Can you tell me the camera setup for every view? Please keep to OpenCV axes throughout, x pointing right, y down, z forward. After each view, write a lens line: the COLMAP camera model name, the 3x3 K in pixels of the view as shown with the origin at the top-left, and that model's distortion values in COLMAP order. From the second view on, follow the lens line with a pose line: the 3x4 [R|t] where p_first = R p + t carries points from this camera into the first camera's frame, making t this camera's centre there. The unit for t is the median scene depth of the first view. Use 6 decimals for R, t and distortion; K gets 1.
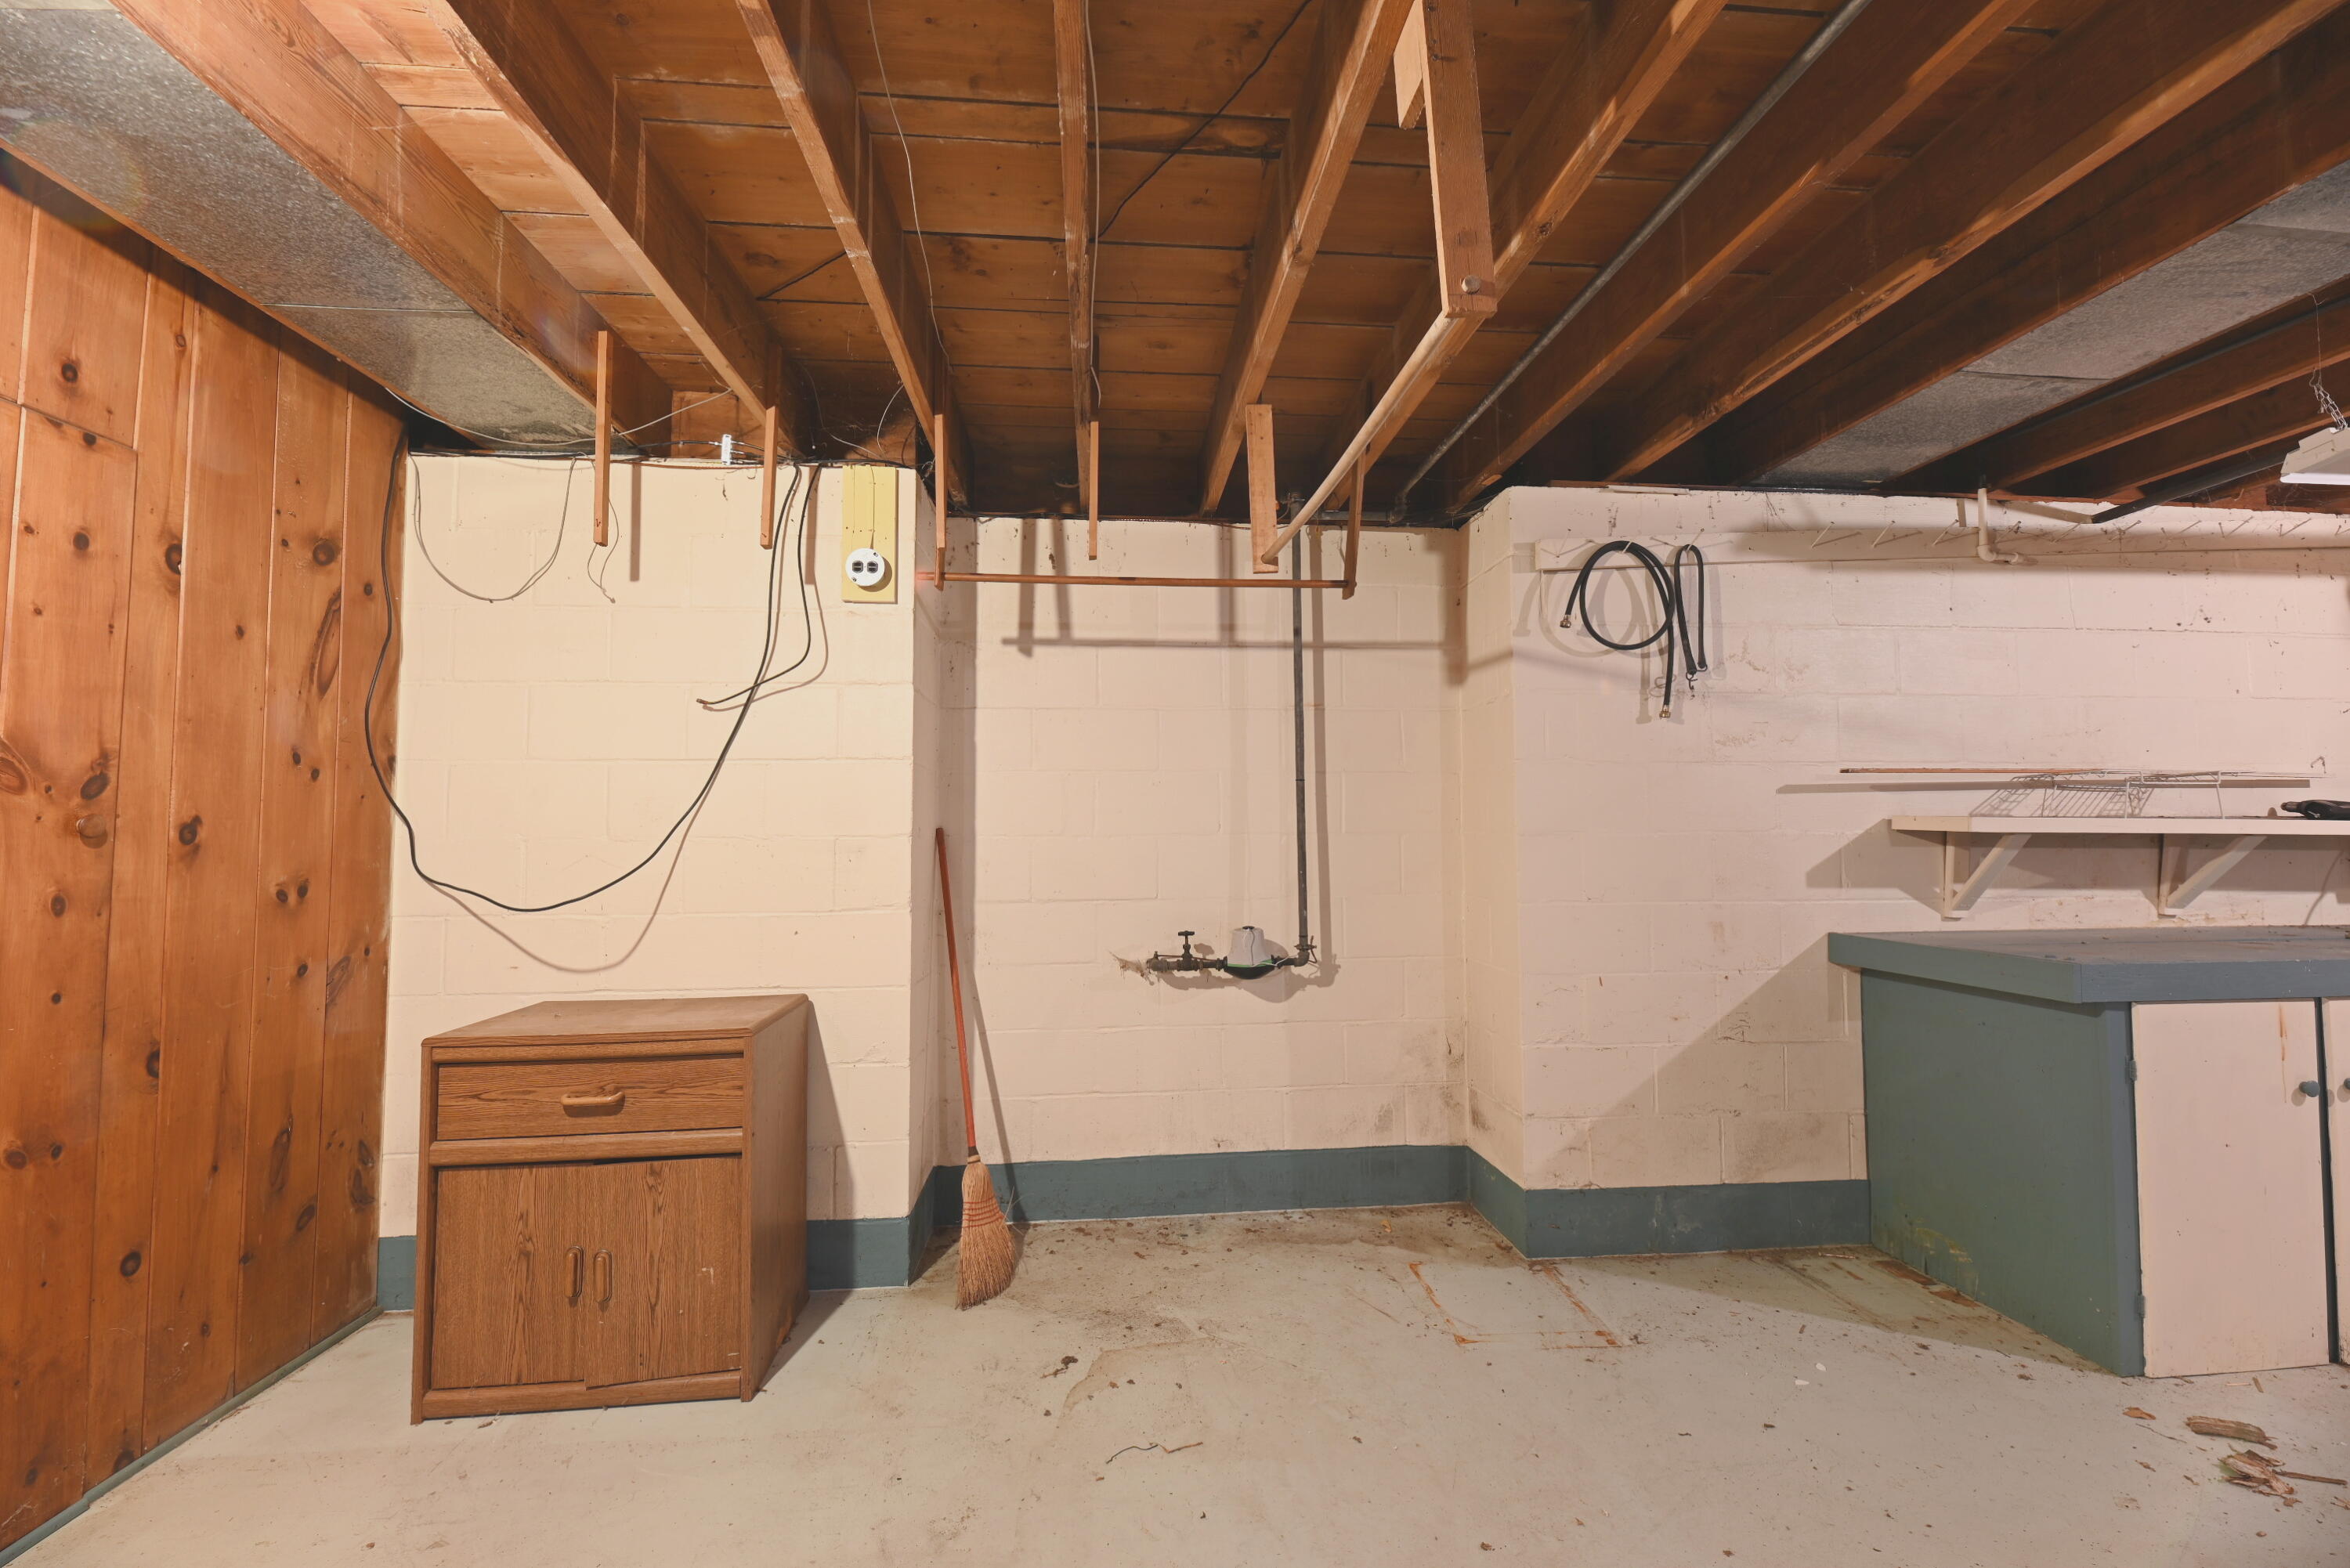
lens RADIAL K [[991.6, 0, 1183.6], [0, 991.6, 780.4], [0, 0, 1]] dist [0.000368, -0.000062]
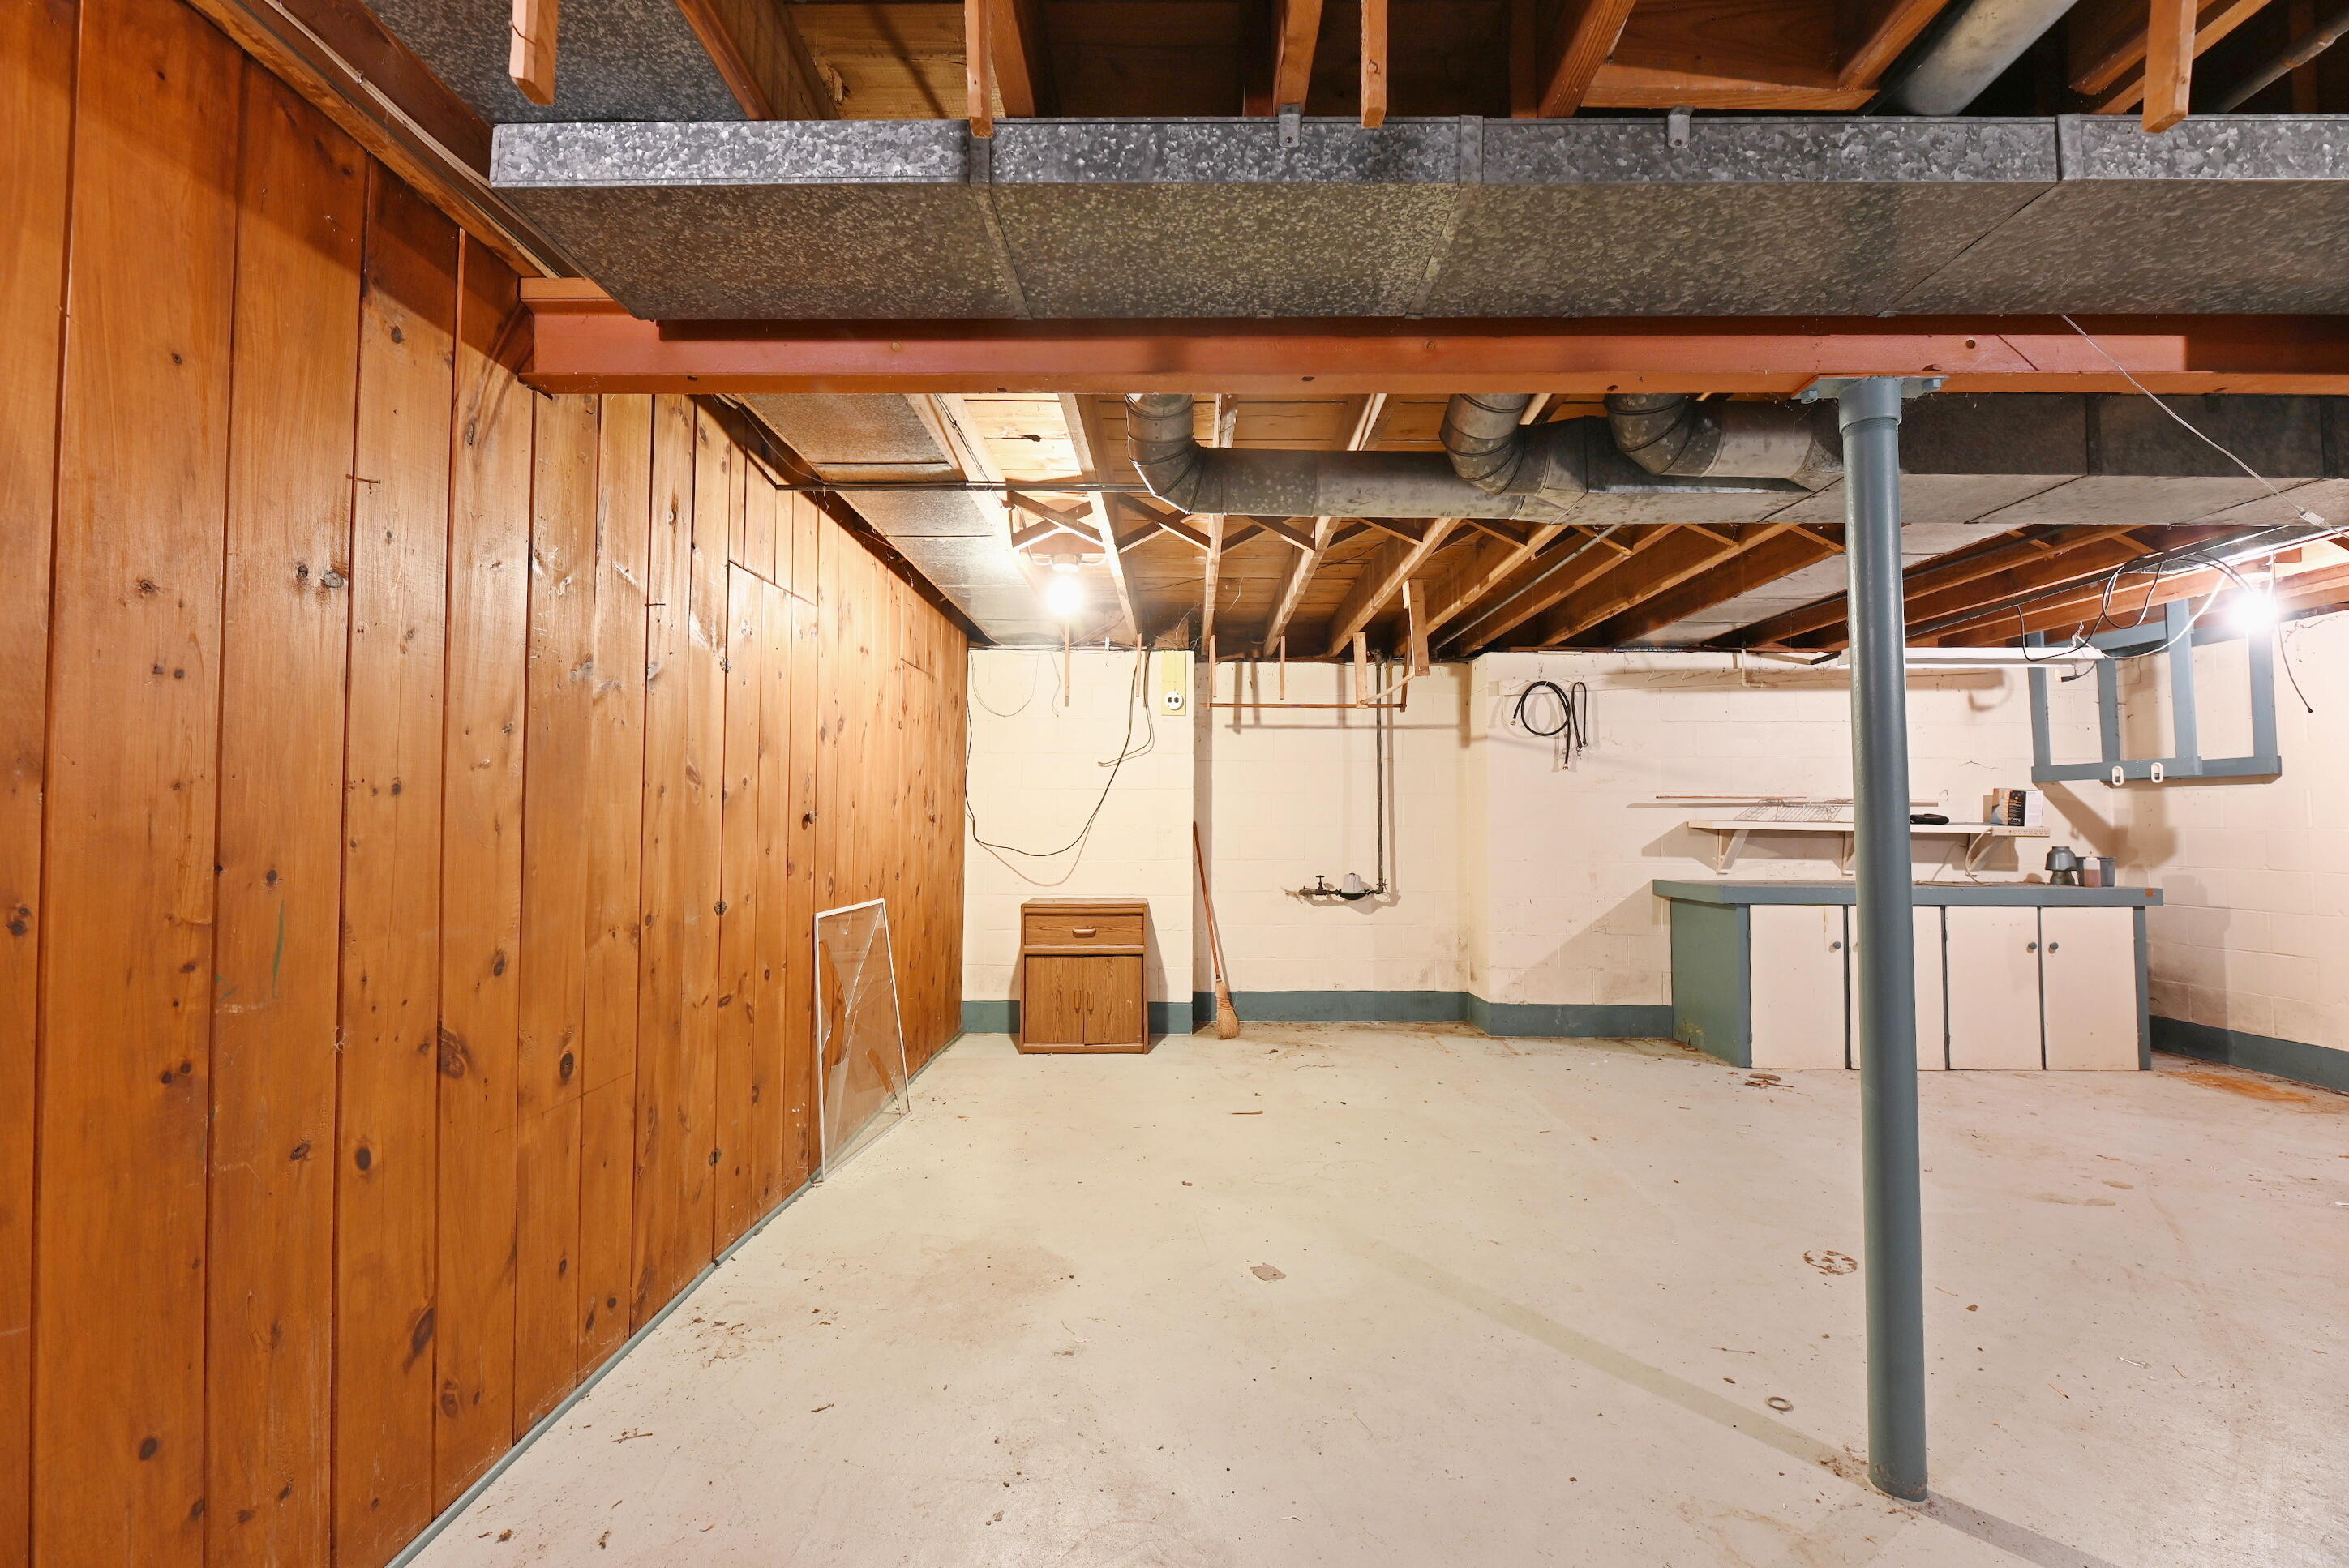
lens RADIAL K [[991.2, 0, 1183.0], [0, 991.2, 780.4], [0, 0, 1]] dist [0.000368, -0.000062]
pose [[0.995298, 0.005222, -0.096723, -0.082513], [-0.004673, 0.999972, 0.005905, -0.048496], [0.096751, -0.005425, 0.995294, -1.024215]]
